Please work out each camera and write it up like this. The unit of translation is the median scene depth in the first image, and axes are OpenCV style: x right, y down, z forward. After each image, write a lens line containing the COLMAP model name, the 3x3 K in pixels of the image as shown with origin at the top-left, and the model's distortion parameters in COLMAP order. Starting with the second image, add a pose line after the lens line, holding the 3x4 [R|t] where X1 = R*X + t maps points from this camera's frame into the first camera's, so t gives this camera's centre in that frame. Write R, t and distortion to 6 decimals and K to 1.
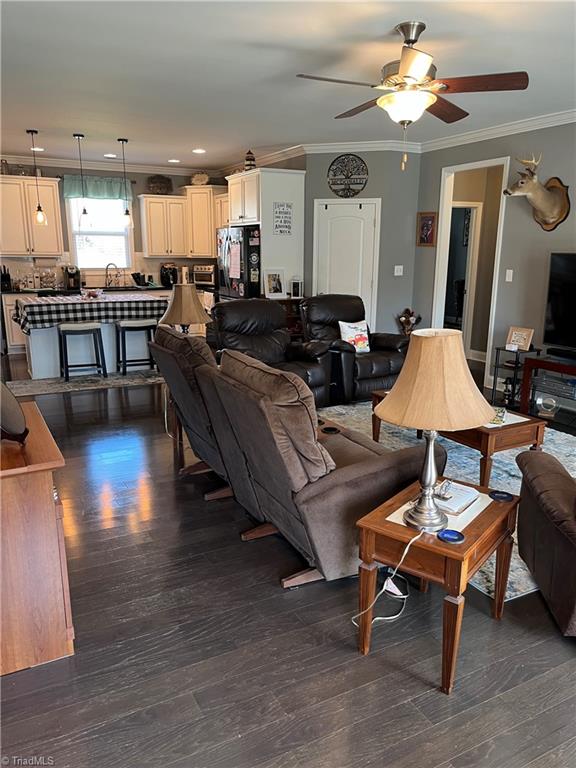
lens RADIAL K [[583.7, 0, 289.7], [0, 583.7, 388.9], [0, 0, 1]] dist [0.030337, -0.025870]
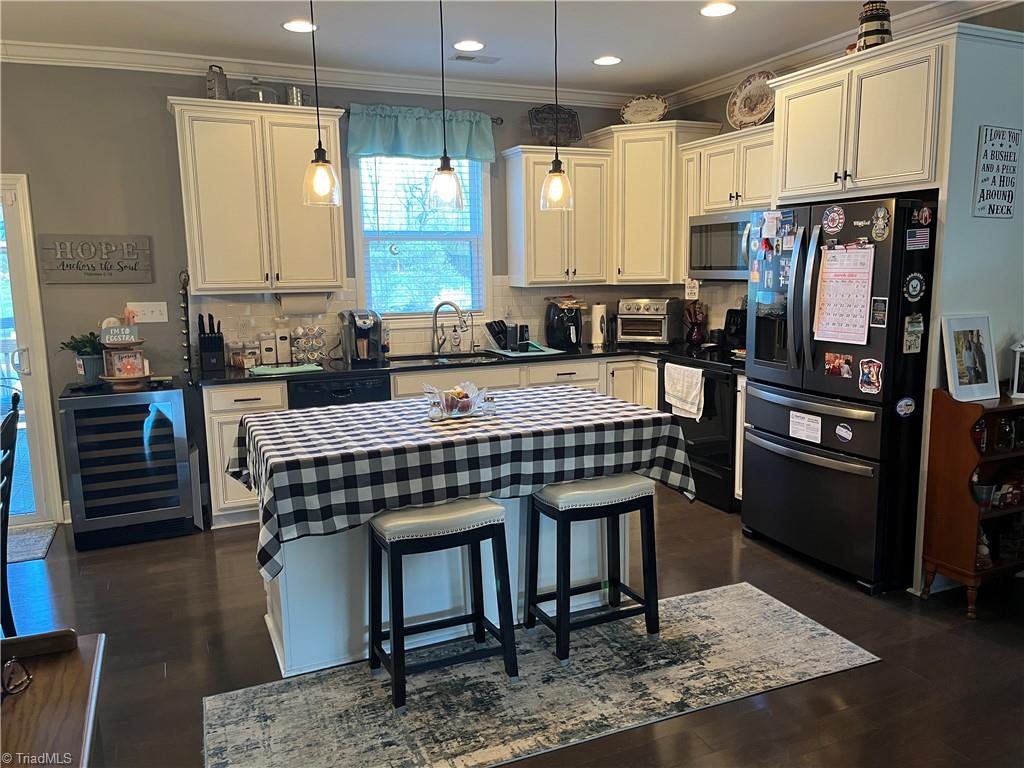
lens RADIAL K [[778.3, 0, 528.1], [0, 778.3, 385.4], [0, 0, 1]] dist [0.030337, -0.025870]
pose [[0.997994, -0.010578, -0.062424, -0.245323], [0.005555, 0.996772, -0.080091, -0.123518], [0.063069, 0.079583, 0.994831, 0.505184]]
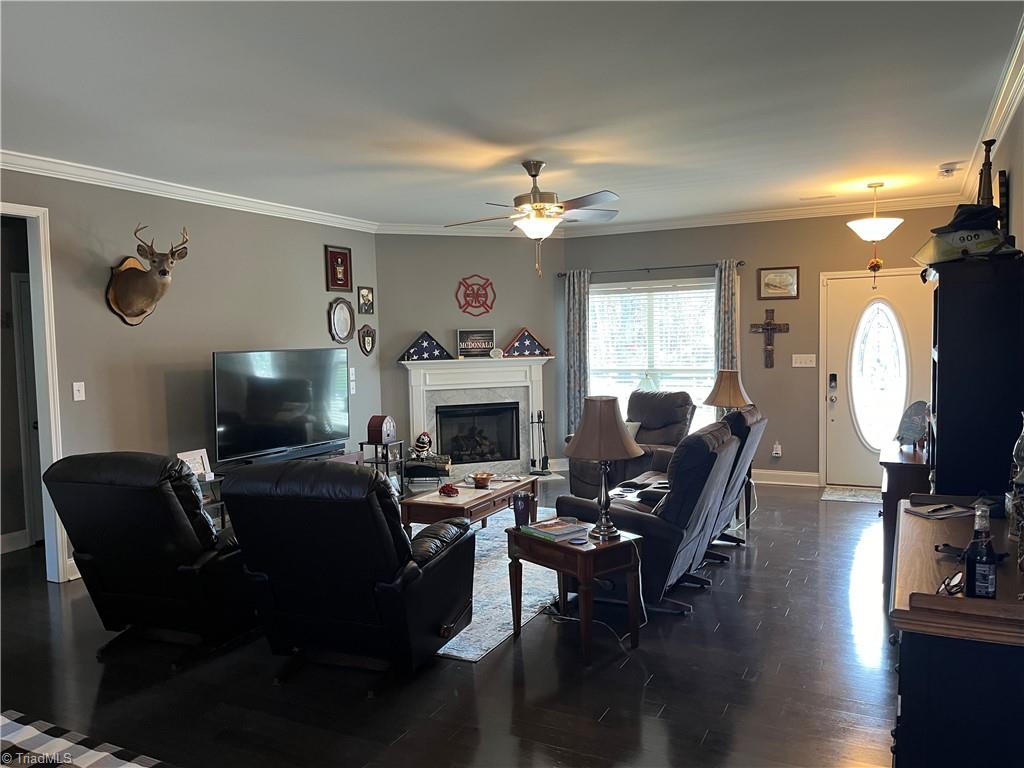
lens RADIAL K [[778.3, 0, 513.0], [0, 778.3, 384.6], [0, 0, 1]] dist [0.030337, -0.025870]
pose [[-0.568541, -0.044269, 0.821463, -0.545760], [0.210330, 0.957541, 0.197173, -0.229430], [-0.795313, 0.284879, -0.535090, 0.921683]]
